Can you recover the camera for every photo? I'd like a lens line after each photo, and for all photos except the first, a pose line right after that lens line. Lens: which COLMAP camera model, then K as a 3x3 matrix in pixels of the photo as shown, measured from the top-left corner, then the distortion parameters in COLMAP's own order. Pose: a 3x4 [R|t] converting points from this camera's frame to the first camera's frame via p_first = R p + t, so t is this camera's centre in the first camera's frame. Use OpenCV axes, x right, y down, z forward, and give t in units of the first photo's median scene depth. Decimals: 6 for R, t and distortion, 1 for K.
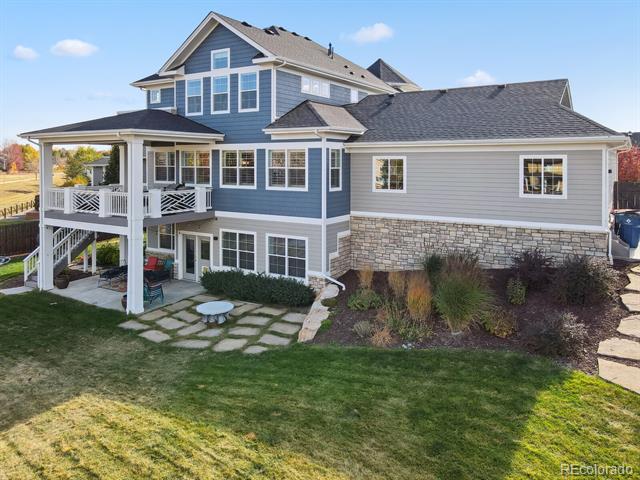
lens RADIAL K [[494.4, 0, 320.2], [0, 494.4, 161.1], [0, 0, 1]] dist [0.011651, 0.003183]
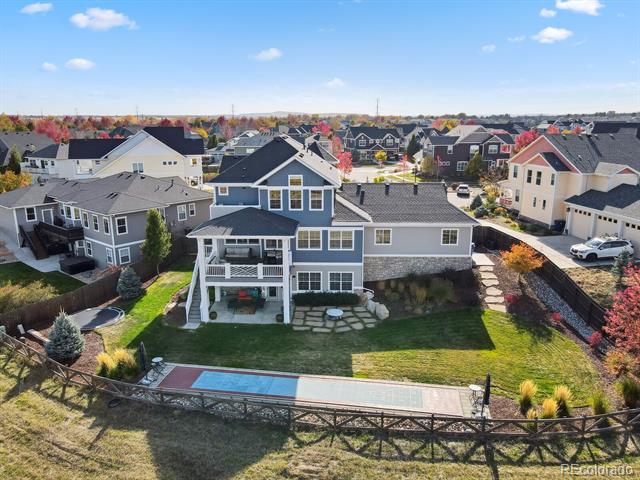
lens RADIAL K [[479.6, 0, 318.0], [0, 479.6, 229.8], [0, 0, 1]] dist [0.011968, 0.003824]
pose [[0.858628, -0.116730, 0.499131, -1.105964], [0.004122, 0.975267, 0.220991, -0.451054], [-0.512582, -0.187692, 0.837873, -0.568563]]
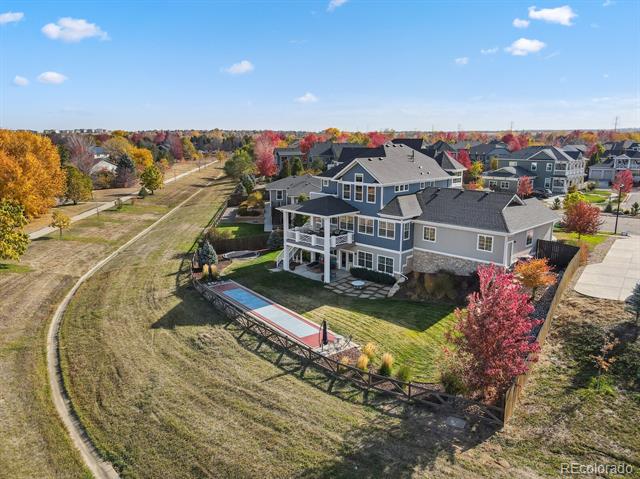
lens RADIAL K [[472.9, 0, 320.0], [0, 472.9, 239.5], [0, 0, 1]] dist [0.009642, 0.007469]
pose [[0.975102, 0.046607, -0.216804, 0.118524], [0.000436, 0.977260, 0.212044, -0.424856], [0.221756, -0.206859, 0.952908, -1.279468]]
